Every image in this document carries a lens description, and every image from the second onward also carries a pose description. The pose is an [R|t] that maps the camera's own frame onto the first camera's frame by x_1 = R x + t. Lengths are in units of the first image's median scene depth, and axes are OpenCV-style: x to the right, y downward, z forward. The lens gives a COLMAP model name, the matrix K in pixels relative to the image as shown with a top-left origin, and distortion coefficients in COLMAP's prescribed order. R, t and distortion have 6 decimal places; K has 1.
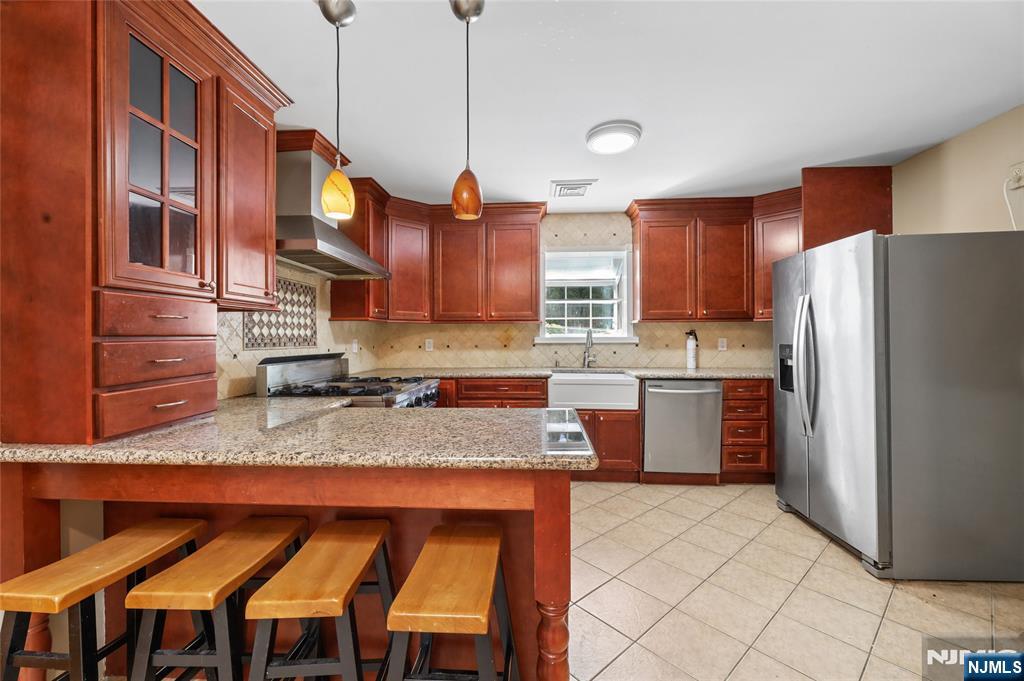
lens RADIAL K [[412.9, 0, 511.9], [0, 412.9, 337.1], [0, 0, 1]] dist [-0.001326, -0.000193]
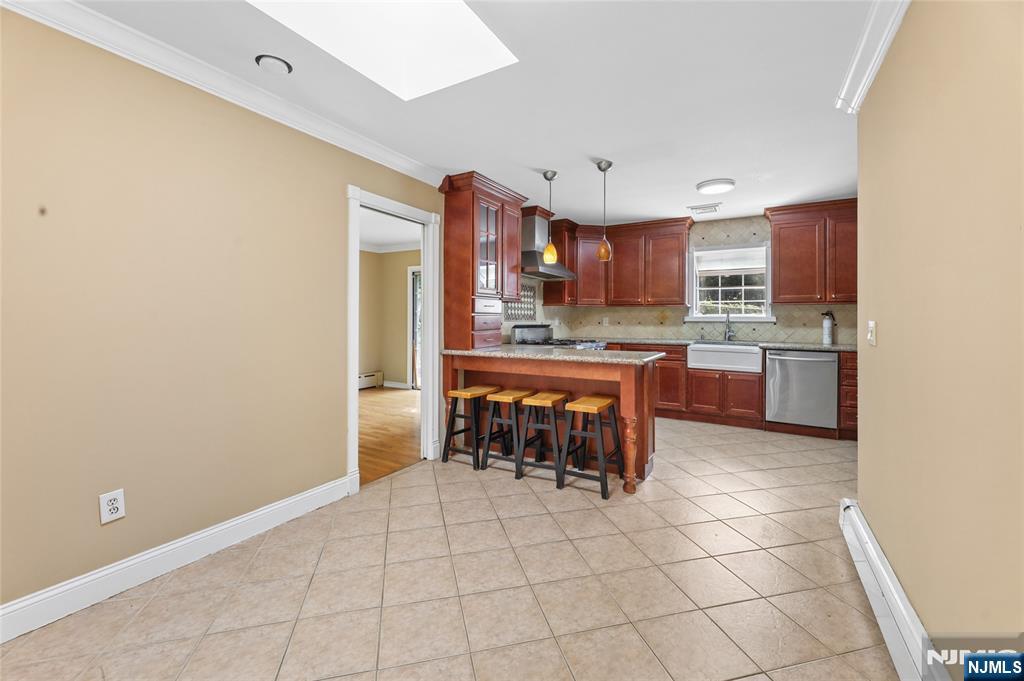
lens RADIAL K [[420.9, 0, 509.9], [0, 420.9, 316.8], [0, 0, 1]] dist [-0.000785, -0.000022]
pose [[0.888918, 0.006026, -0.458027, 0.200317], [-0.007720, 0.999969, -0.001826, 0.008730], [0.458002, 0.005159, 0.888936, -0.519872]]
